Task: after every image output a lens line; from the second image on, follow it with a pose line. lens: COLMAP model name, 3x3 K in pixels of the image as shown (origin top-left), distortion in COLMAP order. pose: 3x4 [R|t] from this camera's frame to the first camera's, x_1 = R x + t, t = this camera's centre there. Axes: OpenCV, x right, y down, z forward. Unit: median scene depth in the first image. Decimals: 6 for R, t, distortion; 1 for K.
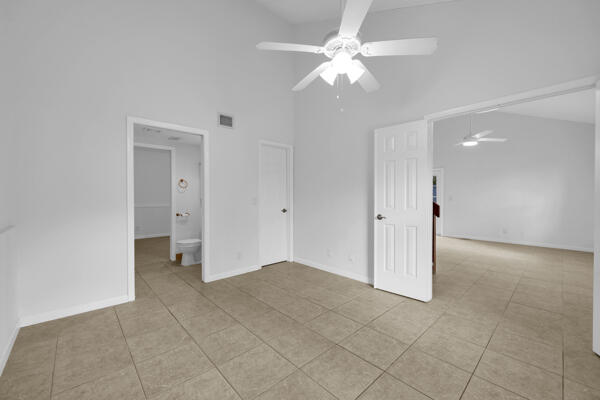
lens RADIAL K [[244.7, 0, 296.7], [0, 244.7, 196.9], [0, 0, 1]] dist [0.006783, -0.000406]
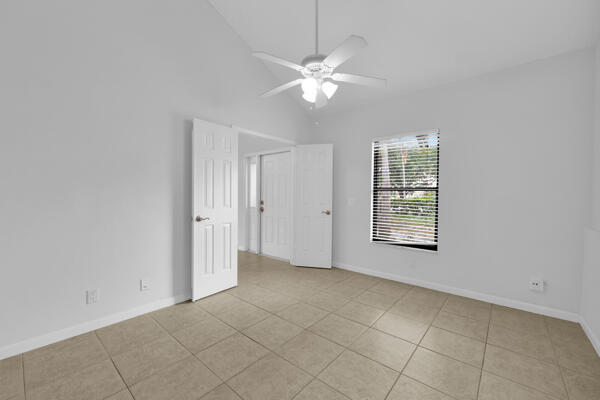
lens RADIAL K [[244.7, 0, 302.4], [0, 244.7, 196.8], [0, 0, 1]] dist [0.006783, -0.000406]
pose [[-0.137355, -0.002811, 0.990518, -0.753615], [-0.010526, 0.999944, 0.001379, -0.004028], [-0.990466, -0.010237, -0.137377, 0.943135]]
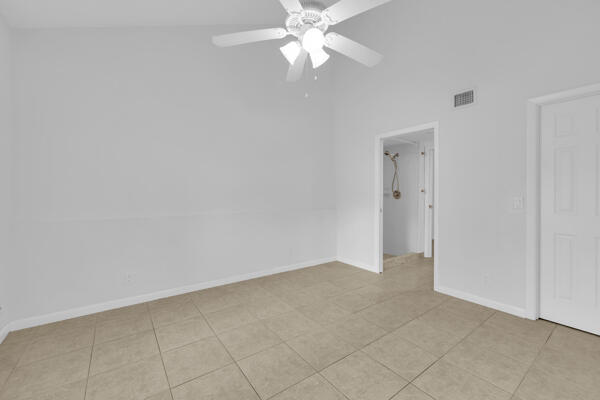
lens RADIAL K [[244.7, 0, 299.6], [0, 244.7, 200.3], [0, 0, 1]] dist [0.006783, -0.000406]
pose [[-0.099958, 0.024176, -0.994698, 0.793452], [-0.006436, 0.999668, 0.024943, -0.005214], [0.994971, 0.008895, -0.099769, 0.815099]]
